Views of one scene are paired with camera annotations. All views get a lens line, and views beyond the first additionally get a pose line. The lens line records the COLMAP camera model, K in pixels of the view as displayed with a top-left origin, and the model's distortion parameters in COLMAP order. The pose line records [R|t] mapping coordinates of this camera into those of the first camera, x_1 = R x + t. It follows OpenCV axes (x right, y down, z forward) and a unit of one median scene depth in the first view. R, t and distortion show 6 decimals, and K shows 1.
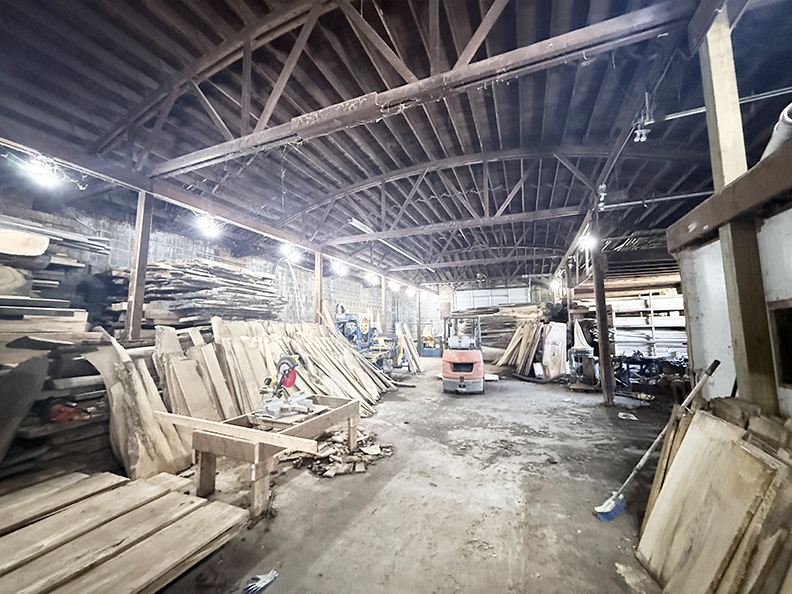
lens RADIAL K [[317.2, 0, 393.3], [0, 317.2, 296.4], [0, 0, 1]] dist [-0.002649, -0.000428]
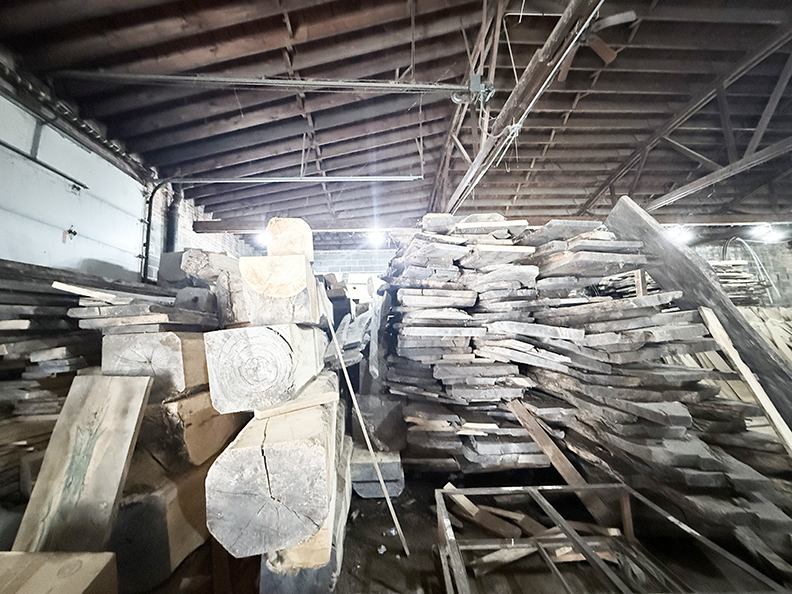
lens RADIAL K [[317.2, 0, 393.3], [0, 317.2, 296.4], [0, 0, 1]] dist [-0.002649, -0.000428]
pose [[0.453957, -0.111213, -0.884056, -0.020308], [0.125736, 0.990247, -0.060006, -0.041825], [0.882107, -0.083918, 0.463513, -0.512081]]
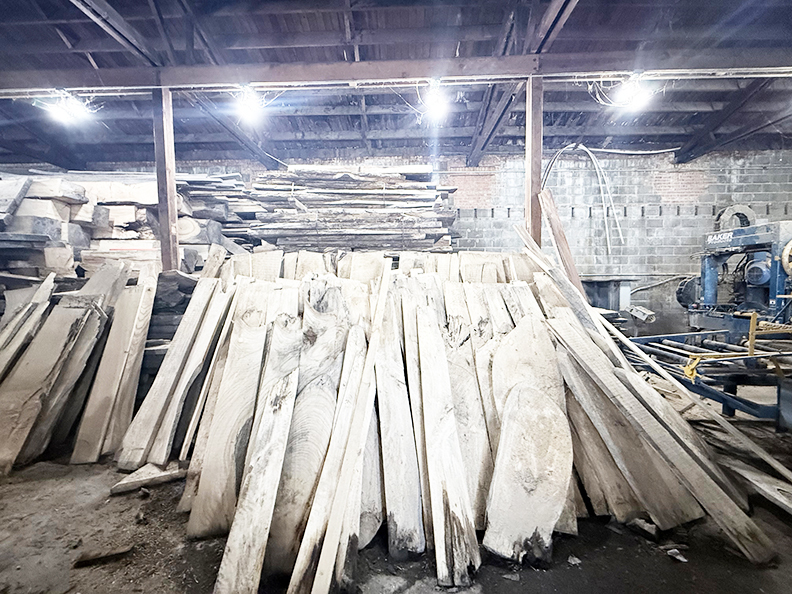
lens RADIAL K [[315.7, 0, 393.4], [0, 315.7, 296.1], [0, 0, 1]] dist [-0.000589, -0.000281]
pose [[0.357446, 0.044146, -0.932890, 0.118656], [0.096103, 0.991841, 0.083759, 0.117319], [0.928976, -0.119593, 0.350287, 0.879542]]
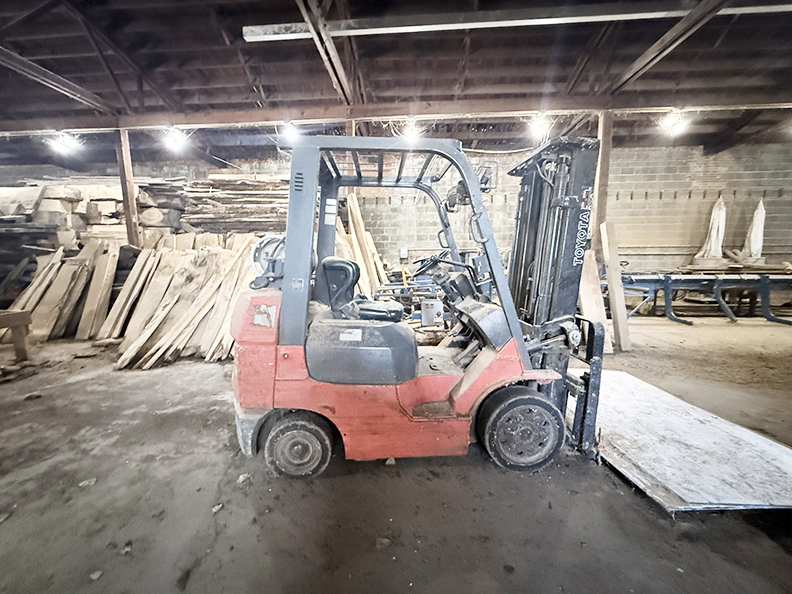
lens RADIAL K [[317.2, 0, 393.3], [0, 317.2, 296.4], [0, 0, 1]] dist [-0.002649, -0.000428]
pose [[0.324969, 0.111995, -0.939070, 0.565893], [0.098737, 0.983519, 0.151465, 0.162193], [0.940556, -0.141942, 0.308555, 1.116671]]
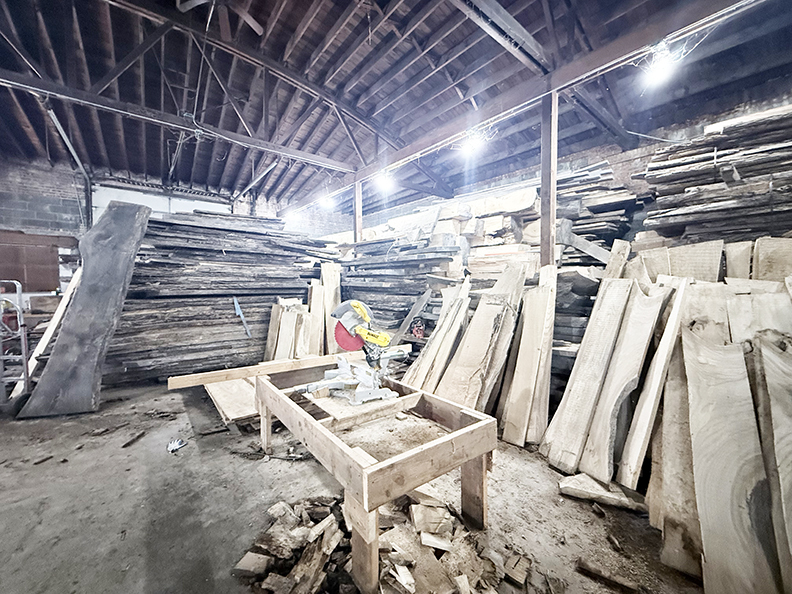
lens RADIAL K [[317.2, 0, 393.3], [0, 317.2, 296.4], [0, 0, 1]] dist [-0.002649, -0.000428]
pose [[-0.479400, 0.041248, -0.876627, 0.087502], [0.088220, 0.996100, -0.001375, 0.102021], [0.873151, -0.077995, -0.481169, 0.736235]]
